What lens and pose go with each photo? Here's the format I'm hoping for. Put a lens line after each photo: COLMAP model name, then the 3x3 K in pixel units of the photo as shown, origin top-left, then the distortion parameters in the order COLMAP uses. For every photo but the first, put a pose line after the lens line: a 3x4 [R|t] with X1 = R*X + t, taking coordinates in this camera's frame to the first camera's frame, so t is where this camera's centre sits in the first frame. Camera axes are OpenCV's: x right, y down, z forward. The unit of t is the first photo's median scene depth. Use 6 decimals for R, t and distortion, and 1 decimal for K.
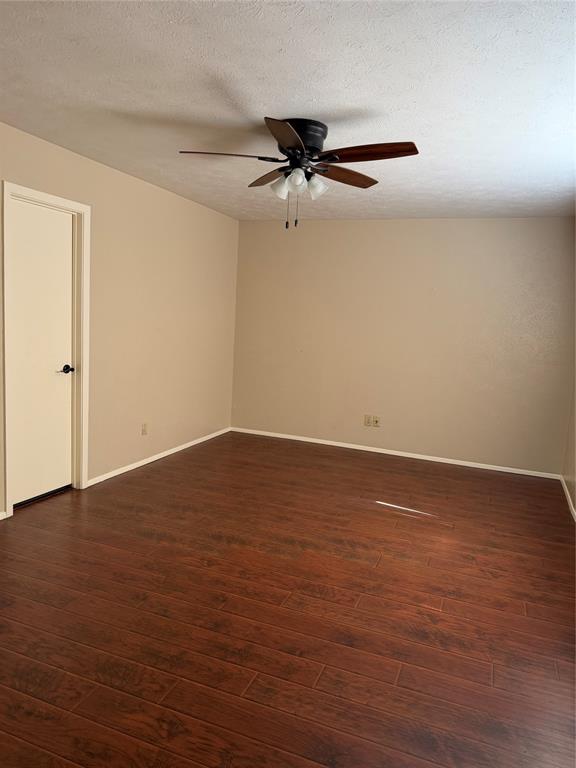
lens RADIAL K [[547.3, 0, 284.0], [0, 547.3, 387.6], [0, 0, 1]] dist [0.053835, -0.080139]
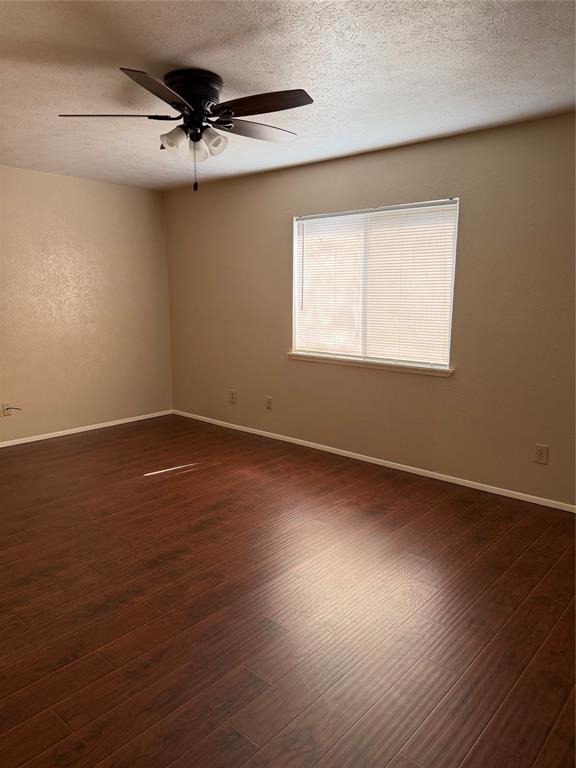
lens RADIAL K [[547.3, 0, 286.2], [0, 547.3, 381.6], [0, 0, 1]] dist [0.053835, -0.080139]
pose [[0.374048, -0.227253, 0.899135, -0.646019], [0.158601, 0.970905, 0.179413, -0.100812], [-0.913747, 0.075494, 0.399208, 0.403316]]
